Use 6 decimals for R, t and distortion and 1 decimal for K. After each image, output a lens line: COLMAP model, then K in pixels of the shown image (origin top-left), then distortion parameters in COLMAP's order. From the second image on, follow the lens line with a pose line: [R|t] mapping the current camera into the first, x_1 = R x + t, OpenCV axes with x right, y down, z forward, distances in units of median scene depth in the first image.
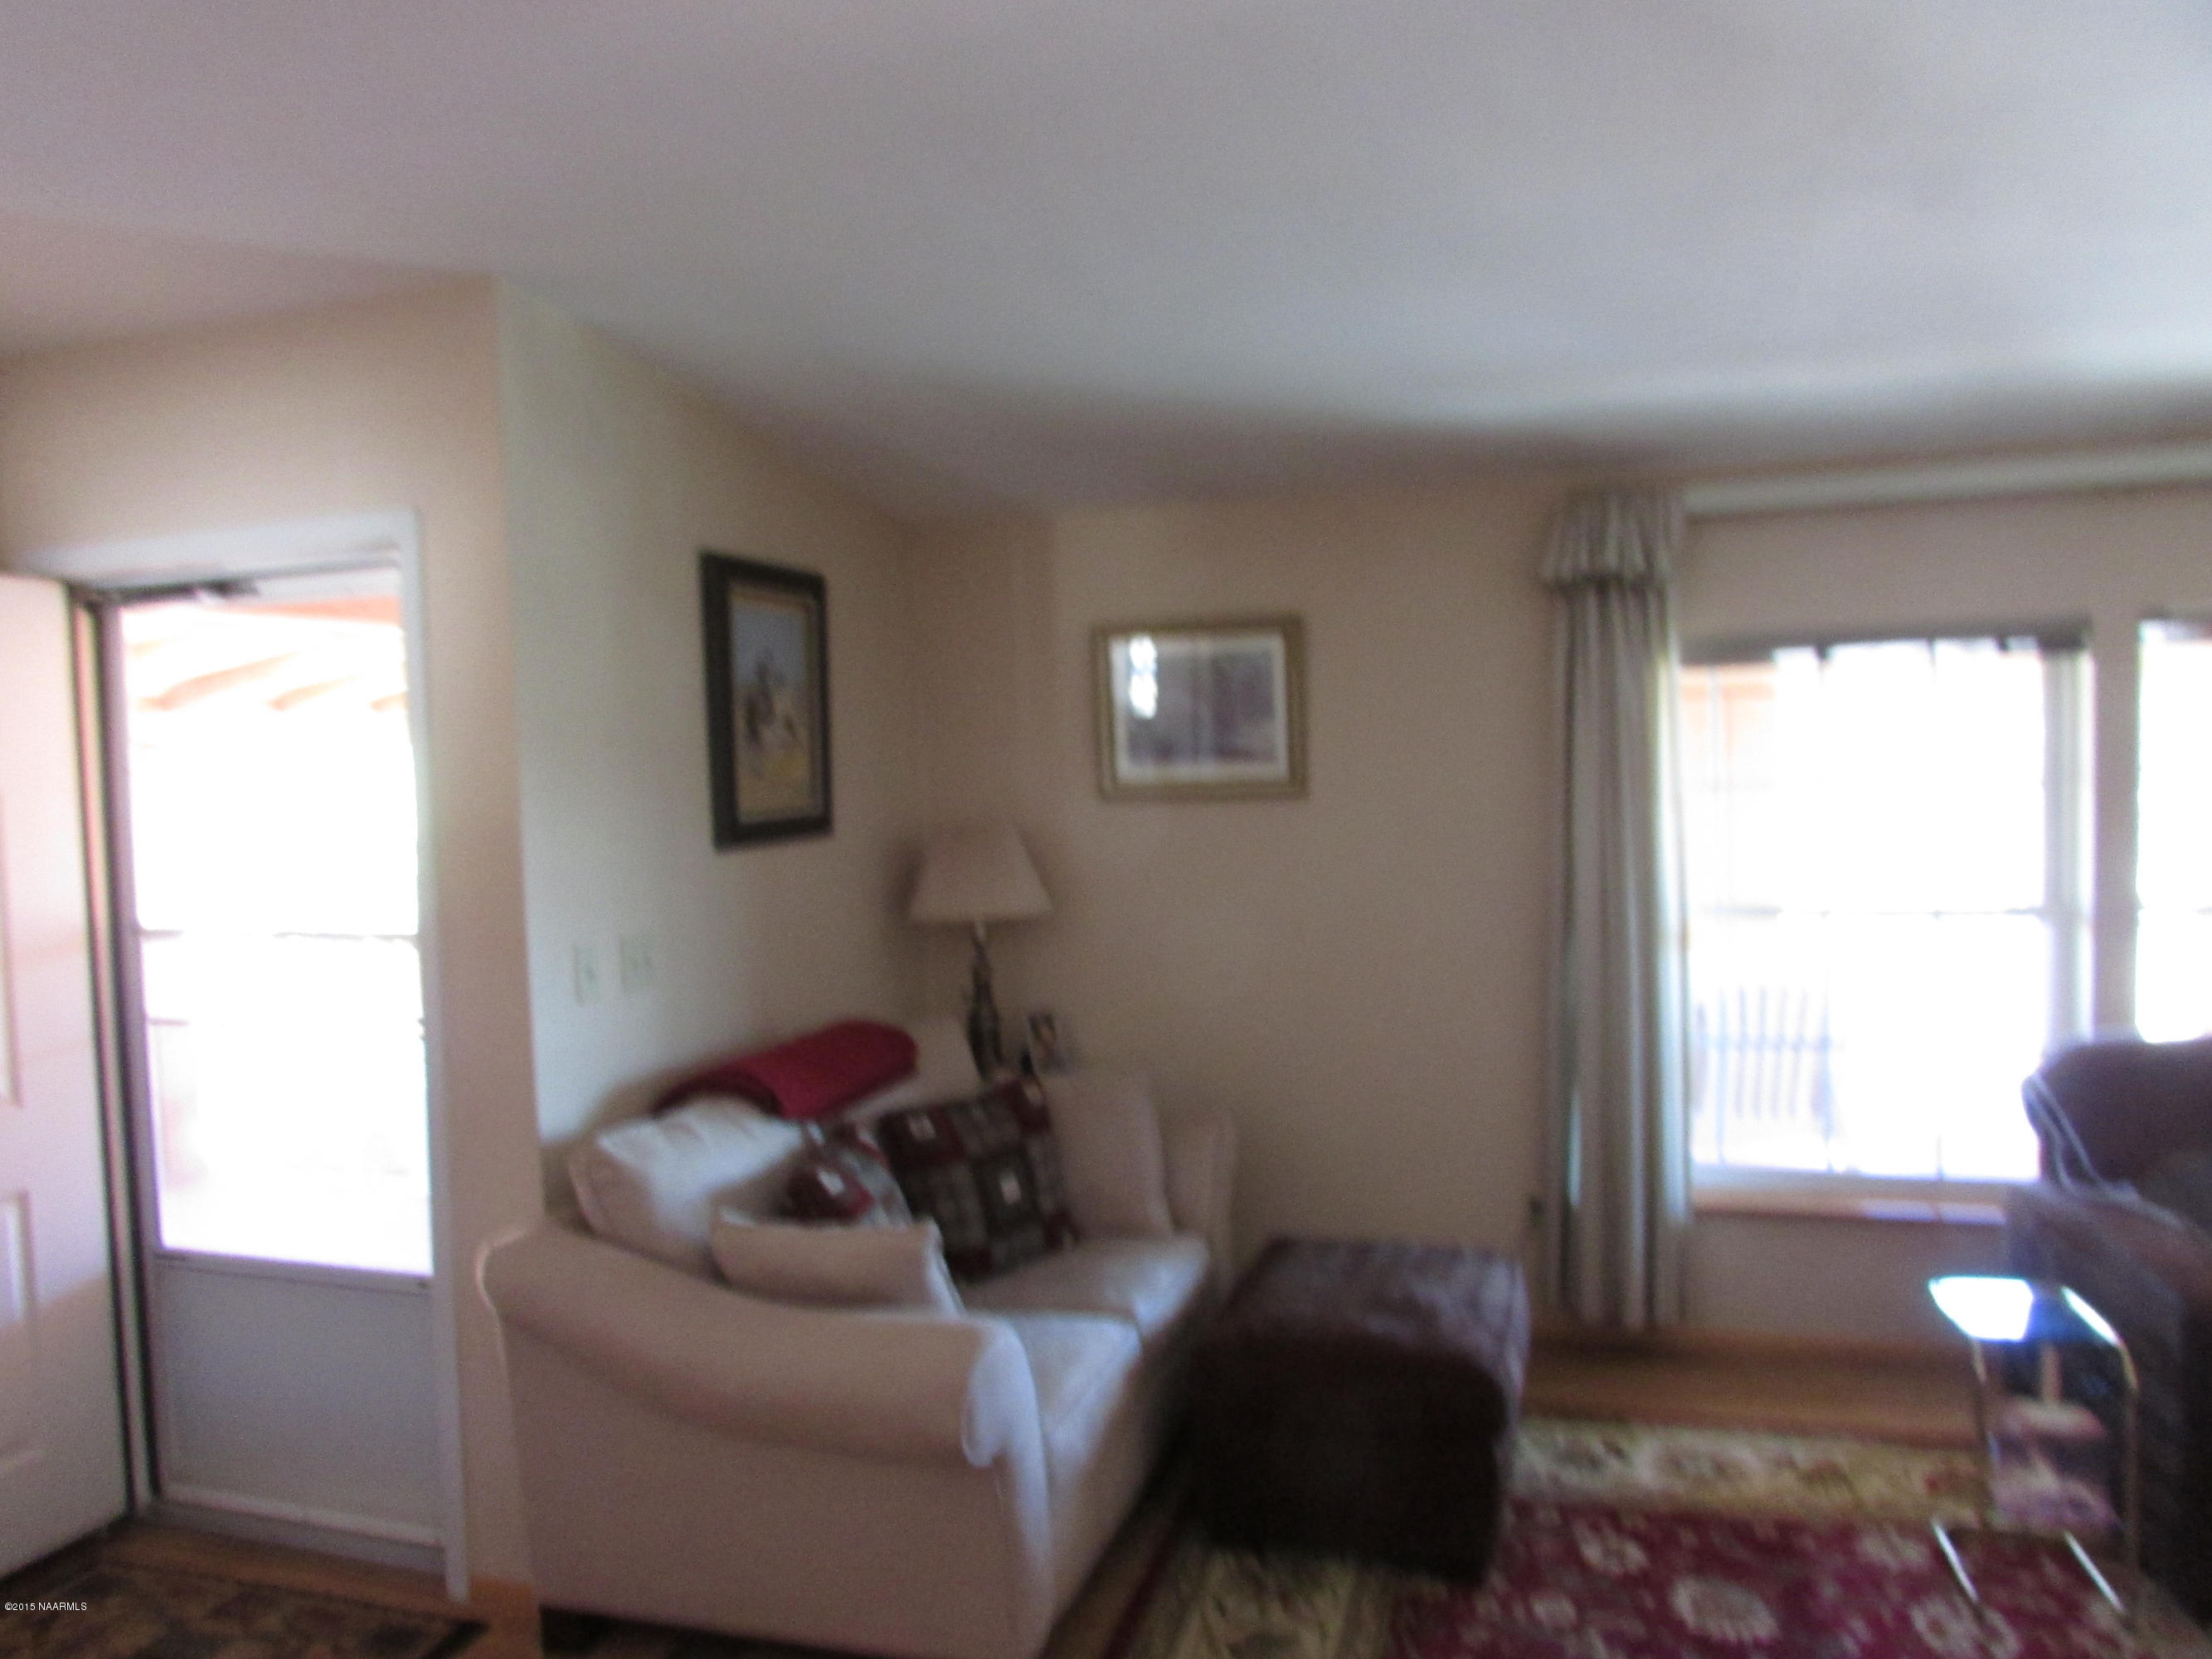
lens RADIAL K [[1558.0, 0, 1106.0], [0, 1558.0, 829.5], [0, 0, 1]] dist [-0.034151, 0.001291]
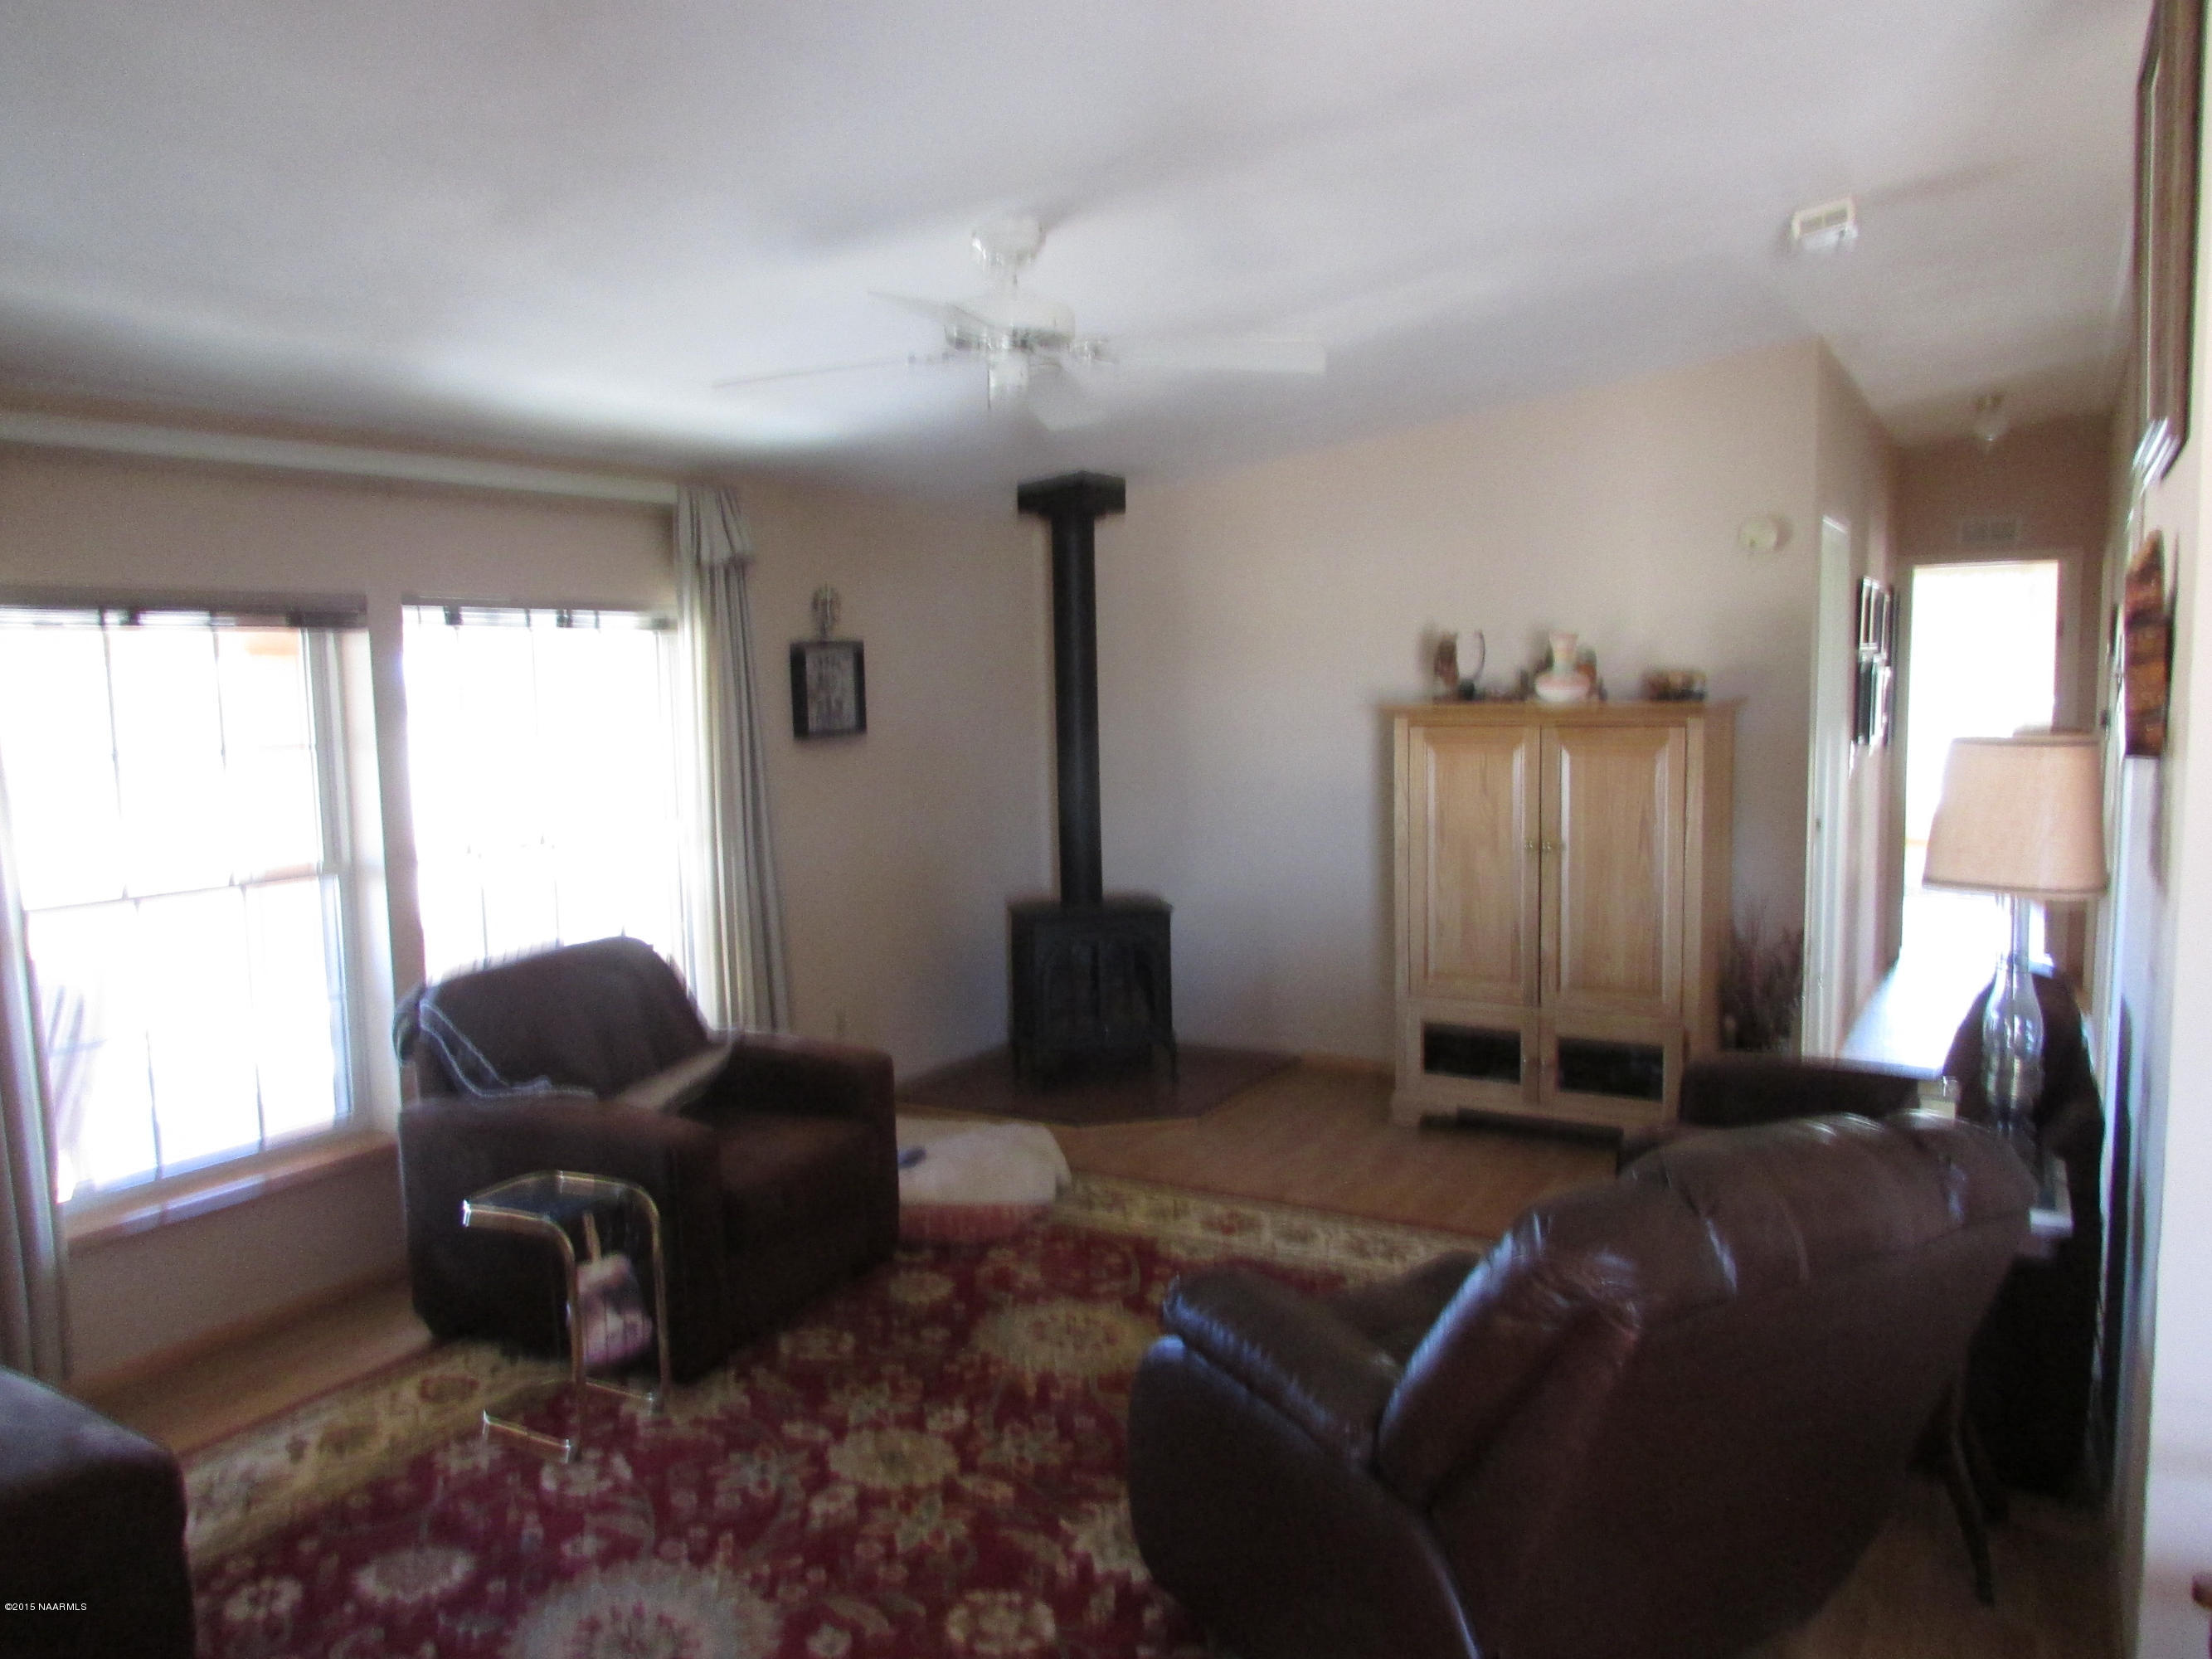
lens RADIAL K [[1558.0, 0, 1106.0], [0, 1558.0, 829.5], [0, 0, 1]] dist [-0.034151, 0.001291]
pose [[0.240691, -0.064964, 0.968425, -0.367252], [0.057997, 0.996937, 0.052462, -0.000070], [-0.968868, 0.043538, 0.243722, 0.261618]]
